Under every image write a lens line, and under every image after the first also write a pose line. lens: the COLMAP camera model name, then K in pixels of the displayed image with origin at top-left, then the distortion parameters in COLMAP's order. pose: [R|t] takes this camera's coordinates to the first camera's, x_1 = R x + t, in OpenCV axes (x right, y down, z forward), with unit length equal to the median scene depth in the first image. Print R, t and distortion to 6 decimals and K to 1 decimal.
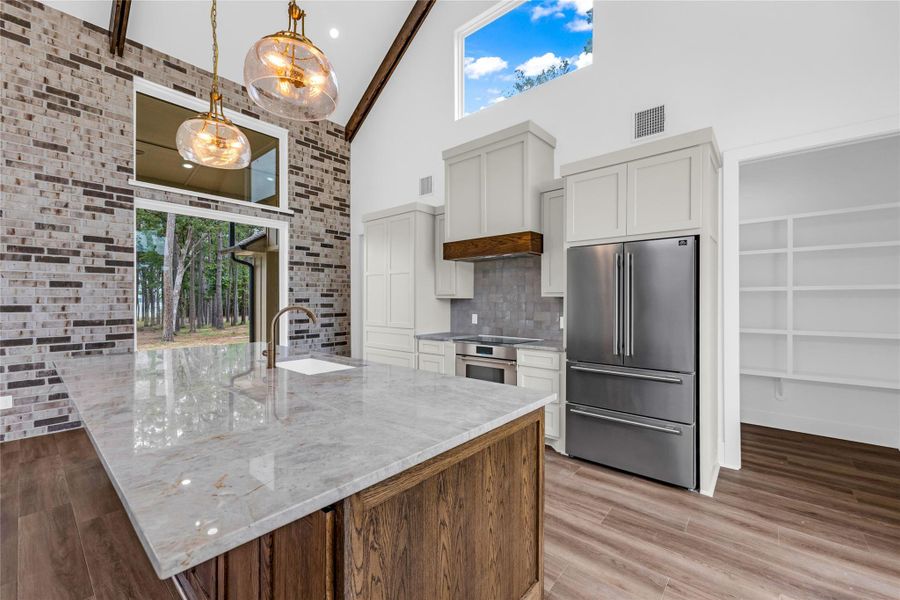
lens RADIAL K [[377.0, 0, 442.6], [0, 377.0, 302.2], [0, 0, 1]] dist [-0.000415, -0.000075]
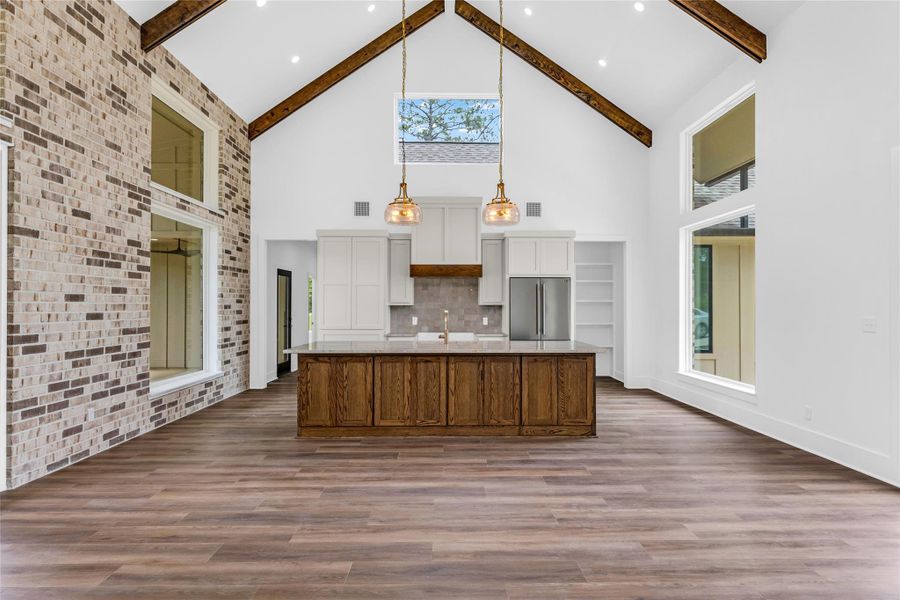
lens RADIAL K [[531.3, 0, 458.7], [0, 531.3, 303.0], [0, 0, 1]] dist [0.001061, -0.001292]
pose [[0.738531, 0.004392, 0.674205, -1.235121], [0.001484, 0.999966, -0.008141, -0.003694], [-0.674218, 0.007013, 0.738499, -0.554641]]
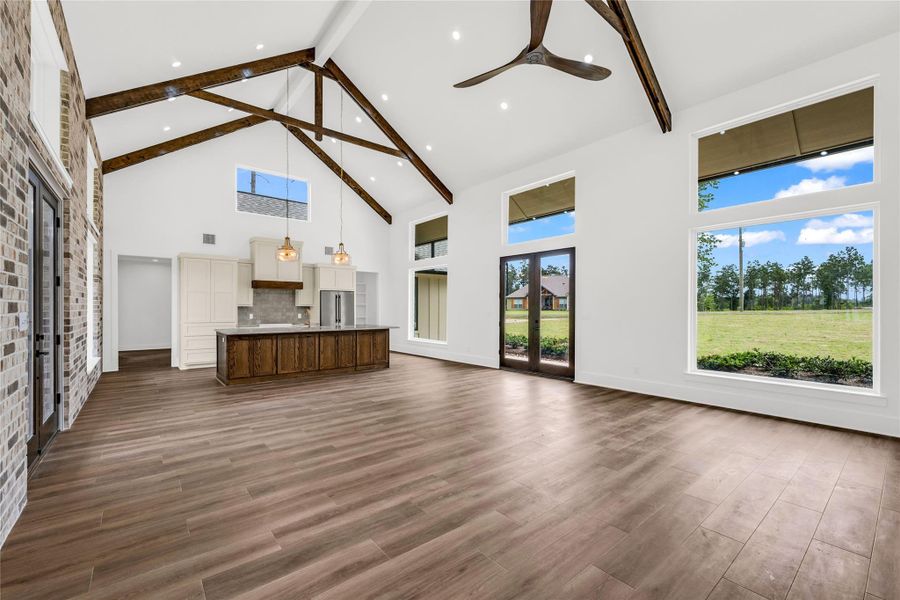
lens RADIAL K [[377.0, 0, 473.5], [0, 377.0, 312.0], [0, 0, 1]] dist [-0.000415, -0.000075]
pose [[0.129968, -0.011285, 0.991454, -2.060144], [0.000850, 0.999936, 0.011270, -0.002515], [-0.991518, -0.000622, 0.129969, -0.511654]]
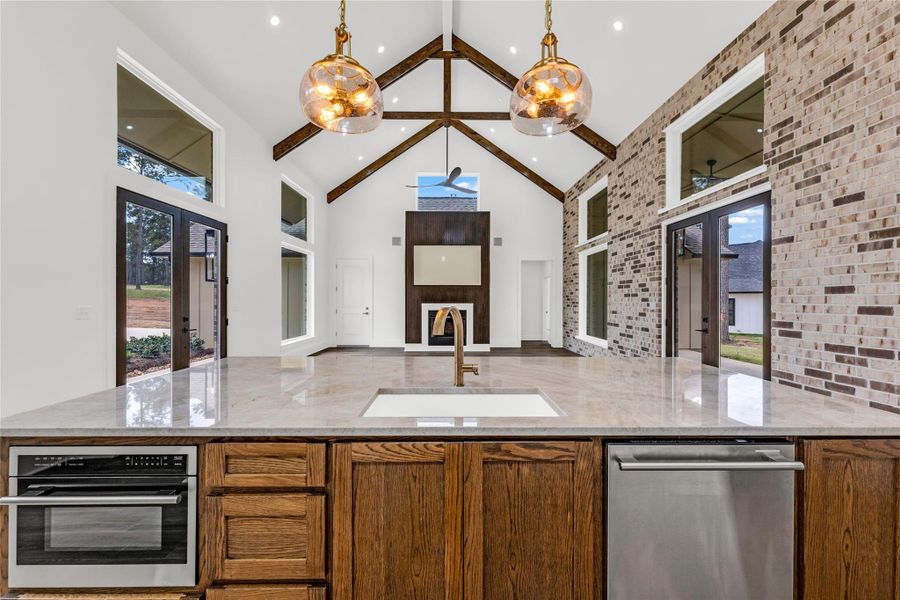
lens RADIAL K [[377.0, 0, 451.0], [0, 377.0, 299.6], [0, 0, 1]] dist [-0.000415, -0.000075]
pose [[-0.750814, -0.003076, -0.660507, 0.054162], [-0.004463, 0.999990, 0.000417, -0.001713], [0.660499, 0.003261, -0.750820, 0.909445]]
